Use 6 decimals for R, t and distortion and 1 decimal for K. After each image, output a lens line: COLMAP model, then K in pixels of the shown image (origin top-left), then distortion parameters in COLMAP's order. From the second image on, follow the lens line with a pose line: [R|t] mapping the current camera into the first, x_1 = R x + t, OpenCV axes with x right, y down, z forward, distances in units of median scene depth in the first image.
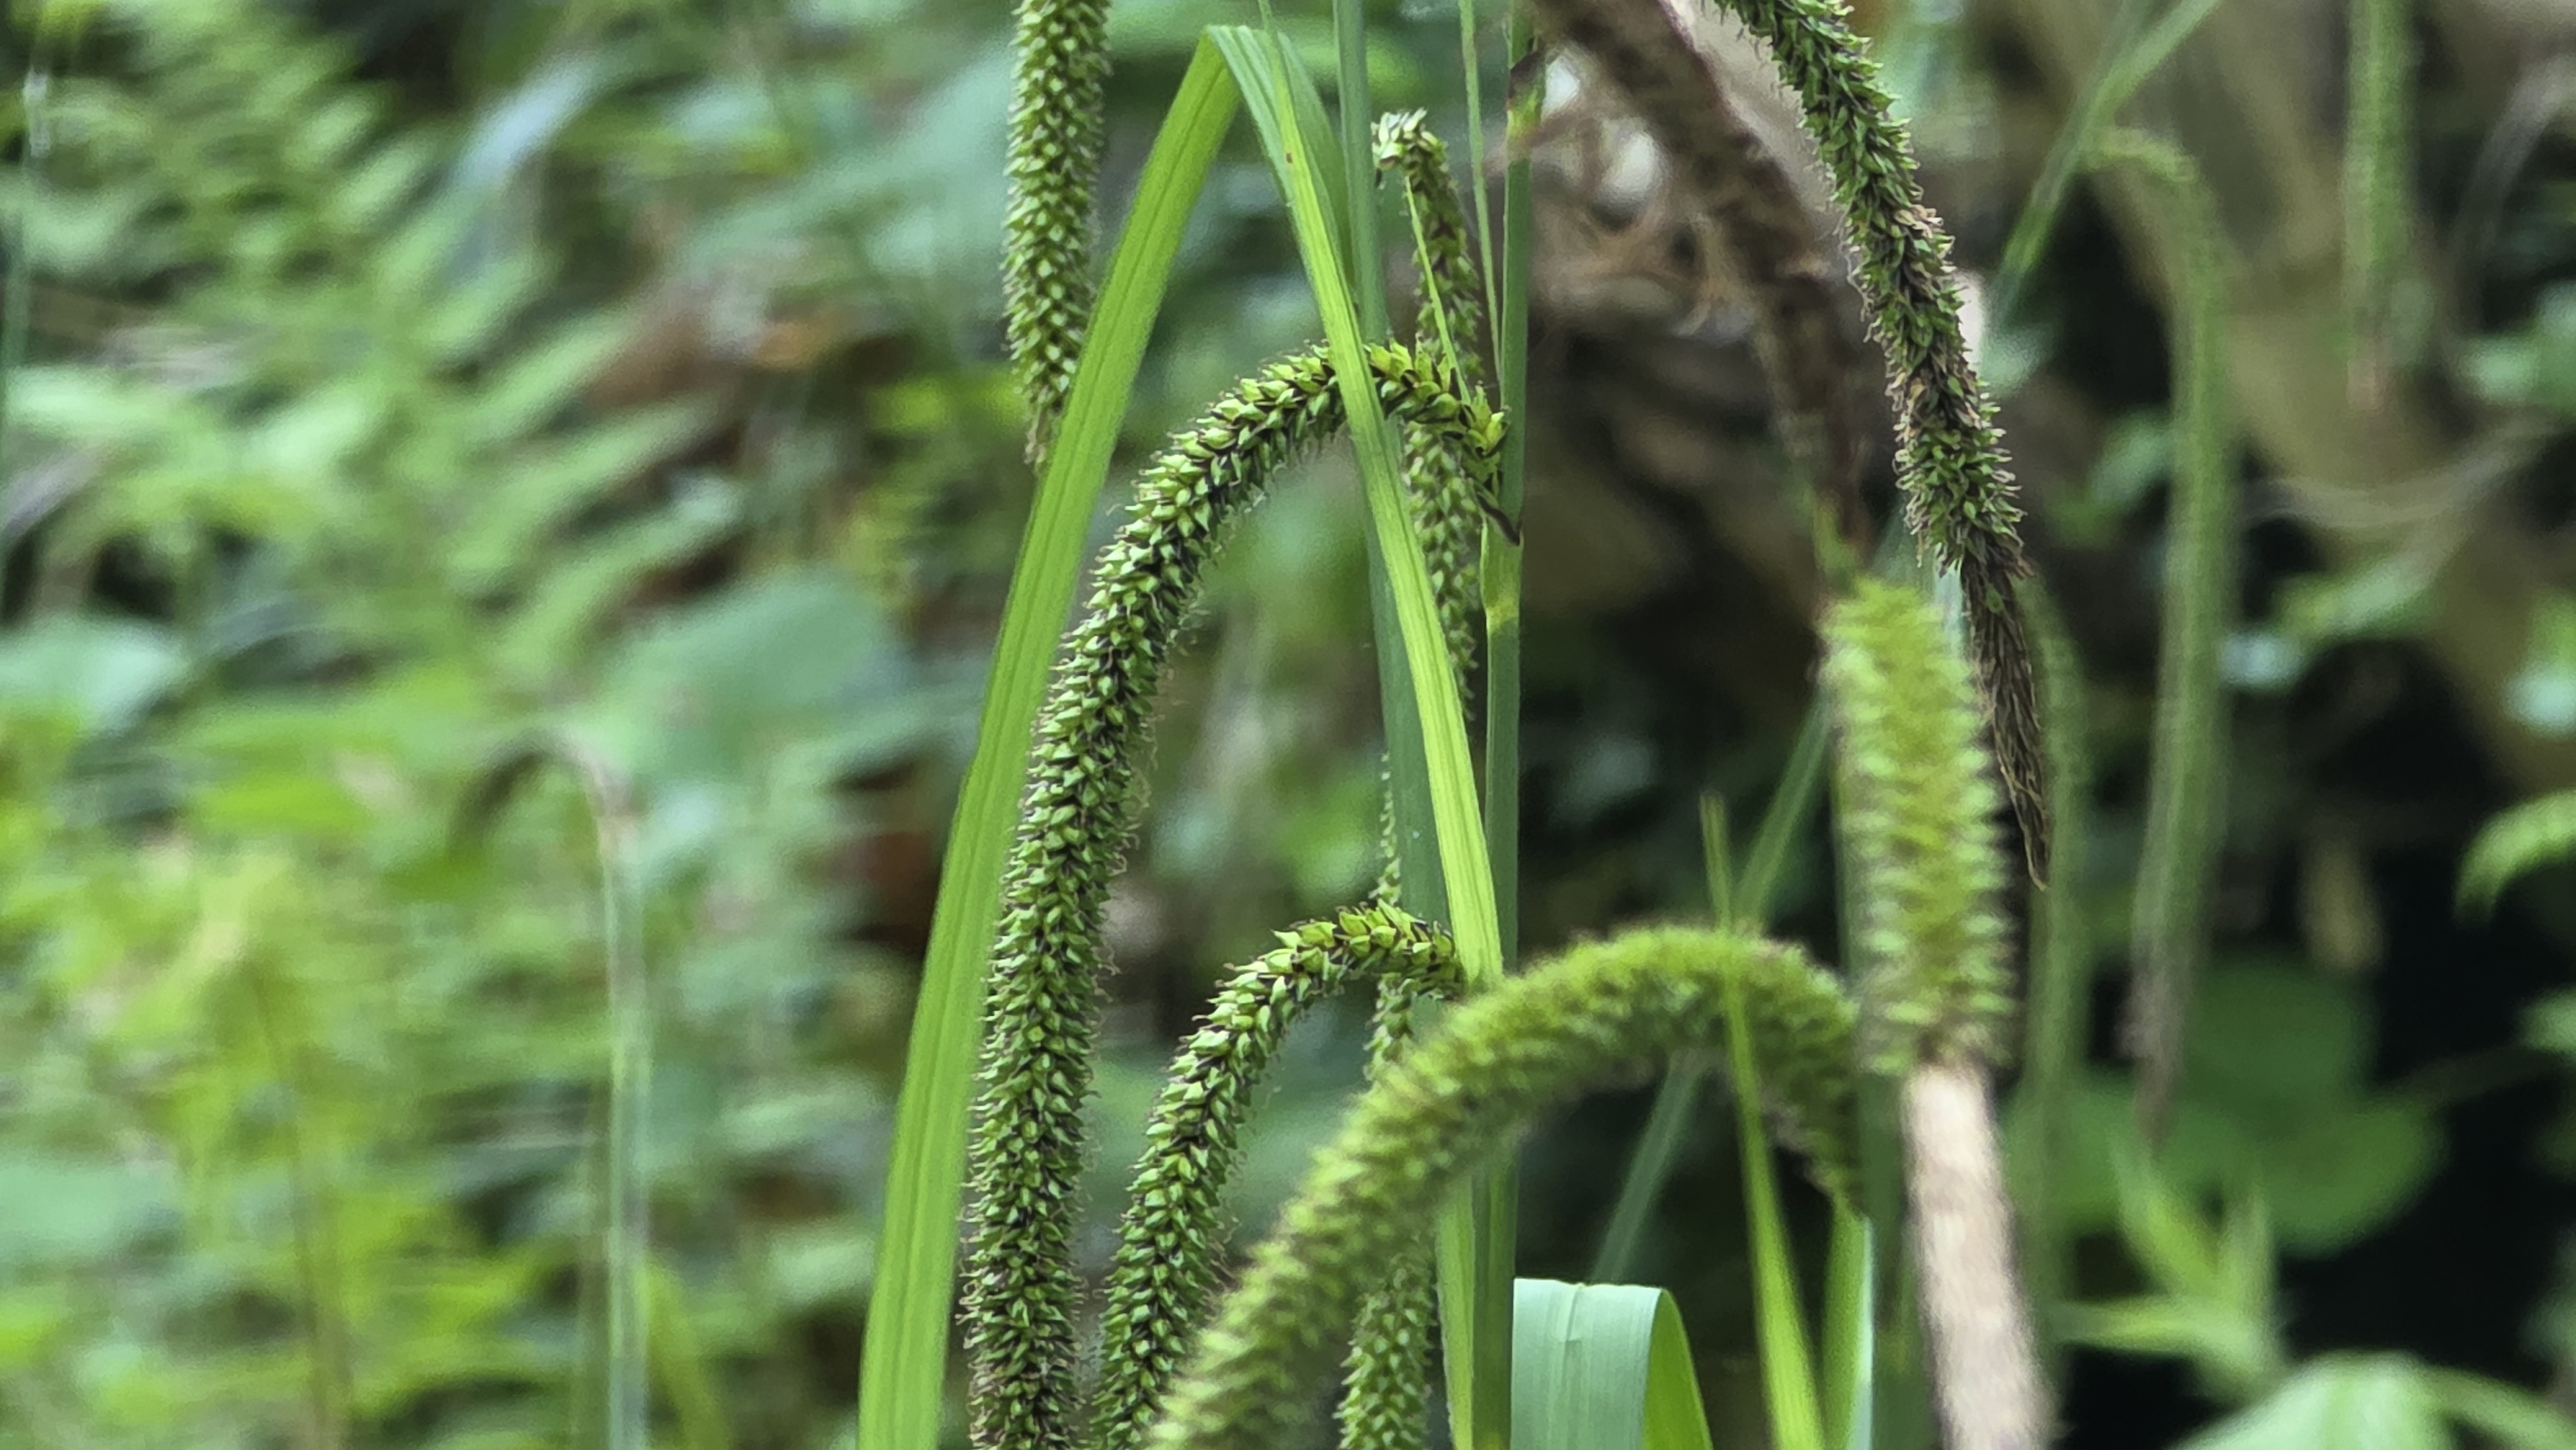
lens RADIAL K [[17366.0, 0, 1287.9], [0, 17366.0, 724.7], [0, 0, 1]] dist [-0.607967, 0.000000]
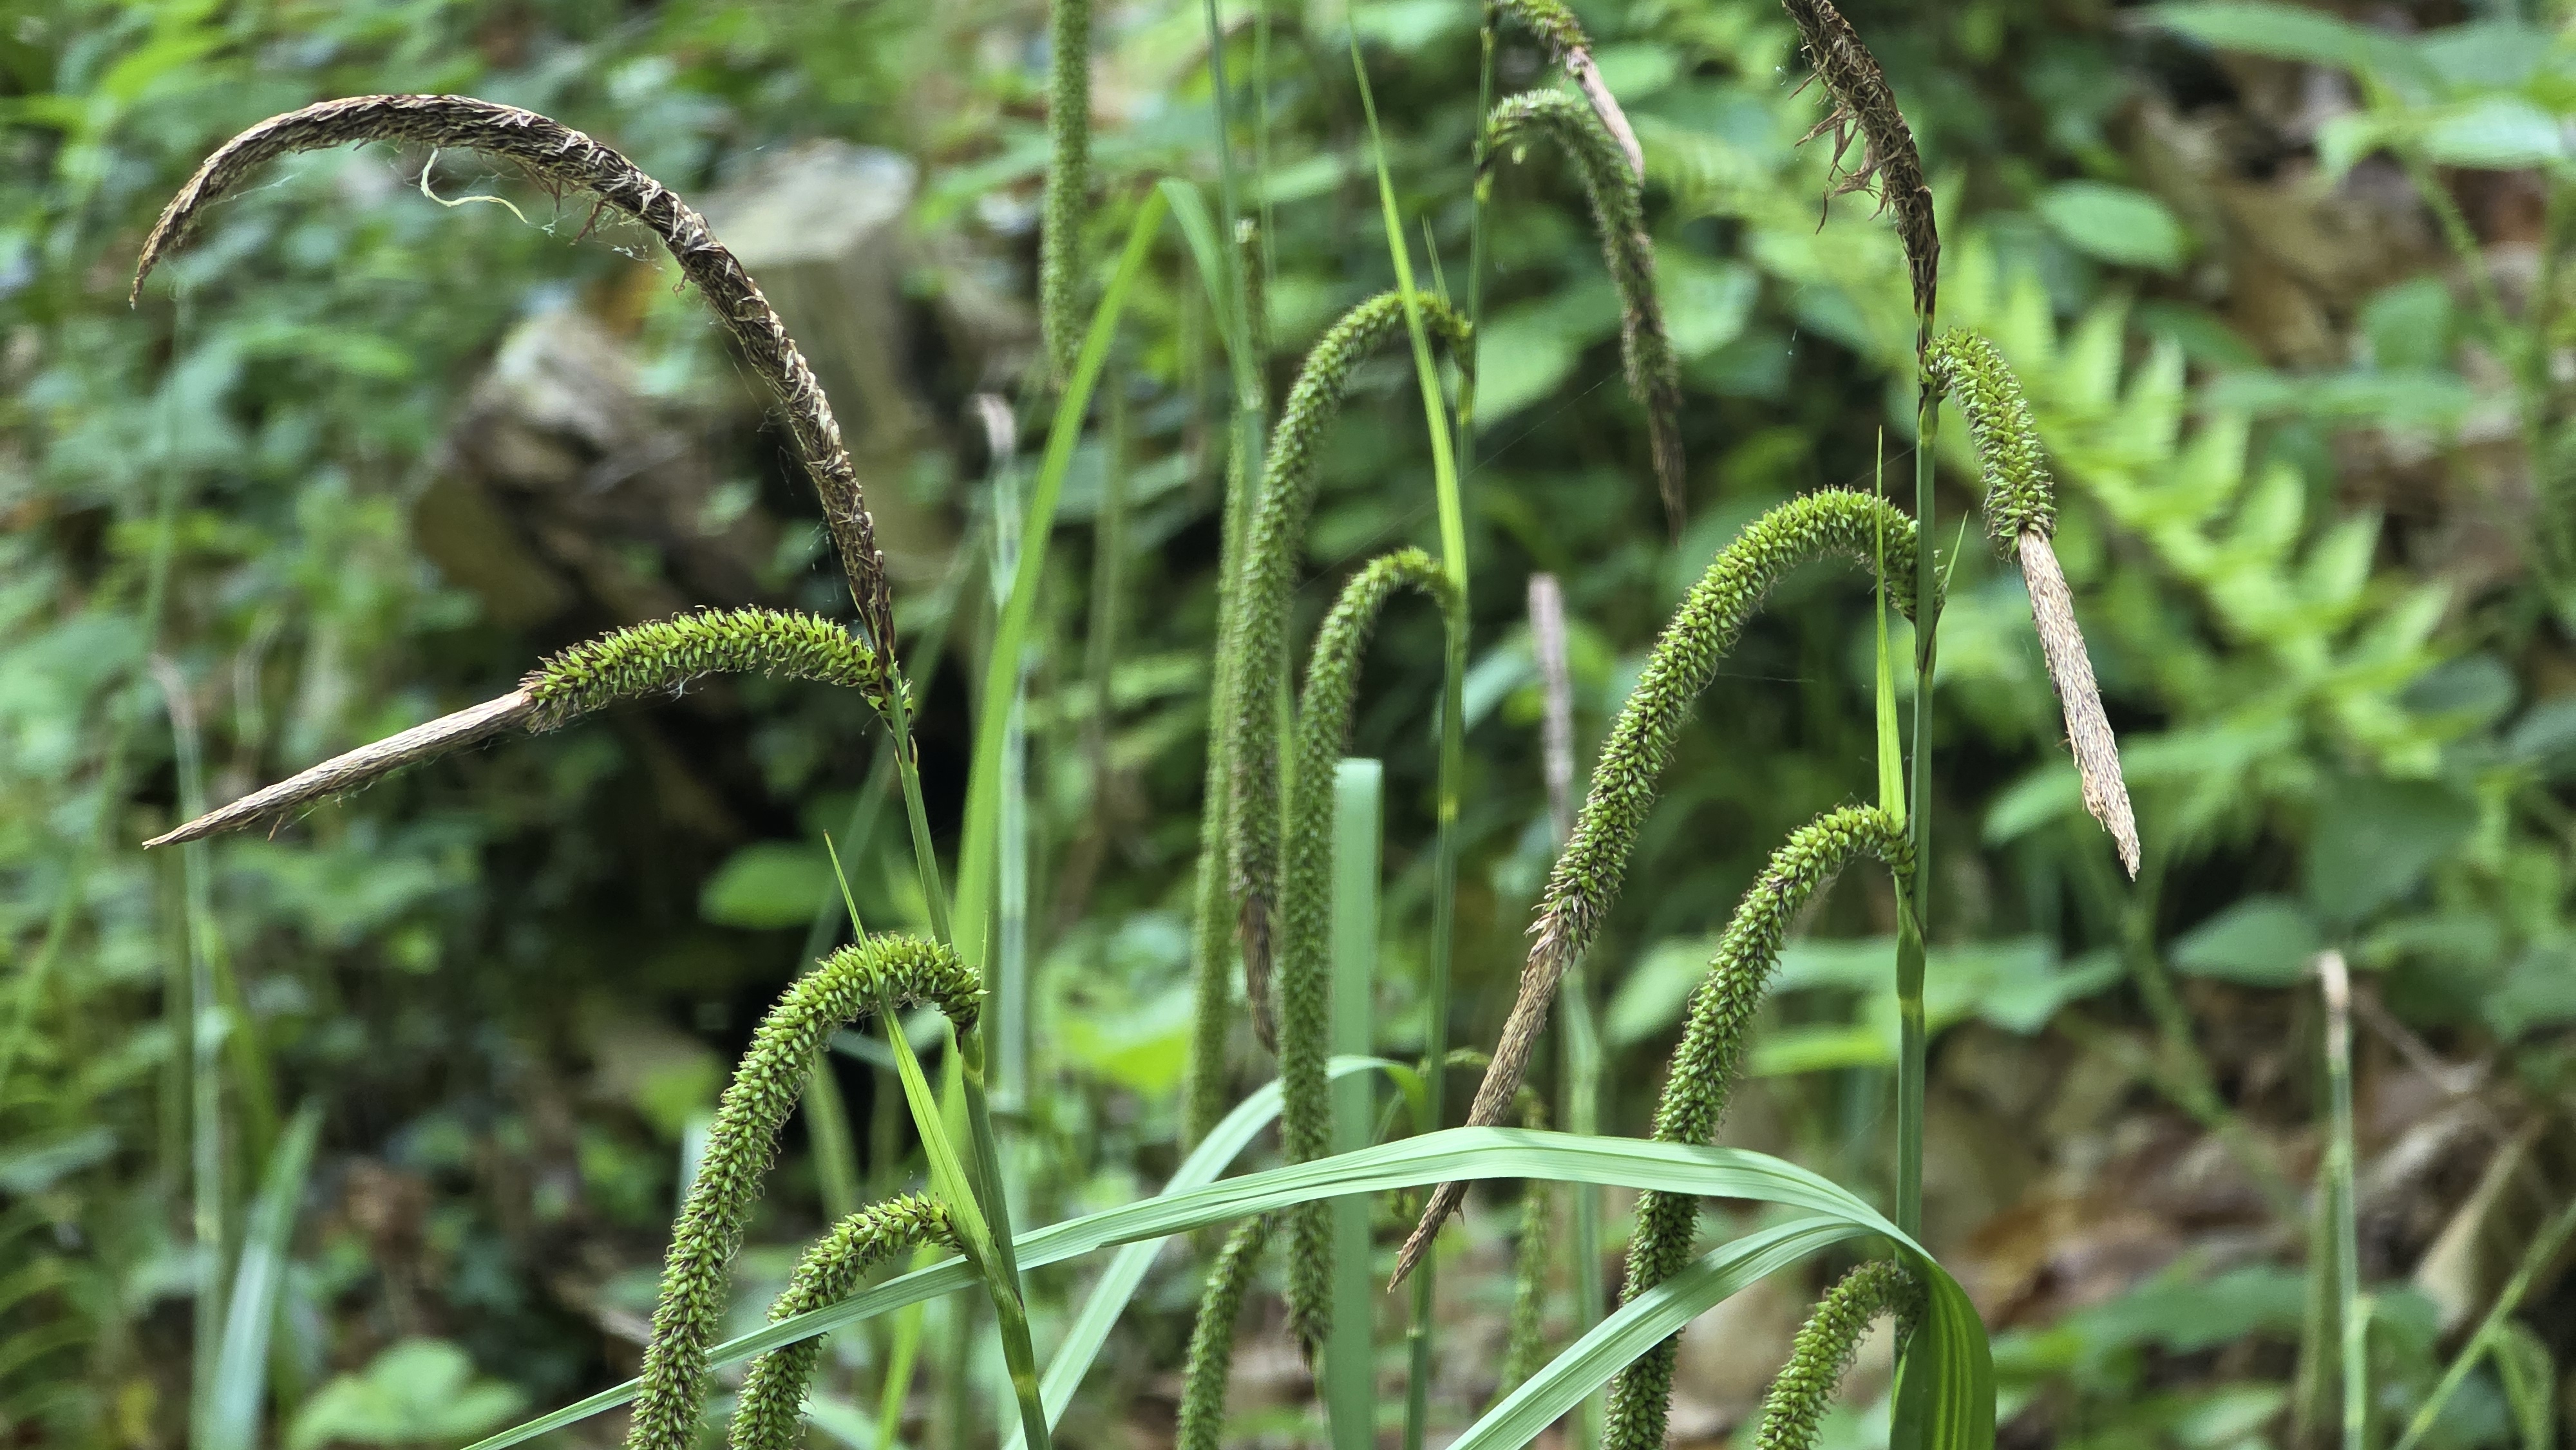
lens RADIAL K [[8839.1, 0, 1285.6], [0, 8839.1, 722.4], [0, 0, 1]] dist [0.598980, 0.000000]
pose [[0.994491, -0.008010, 0.104519, -0.128336], [0.007584, 0.999961, 0.004466, 0.027214], [-0.104551, -0.003649, 0.994513, -0.104792]]
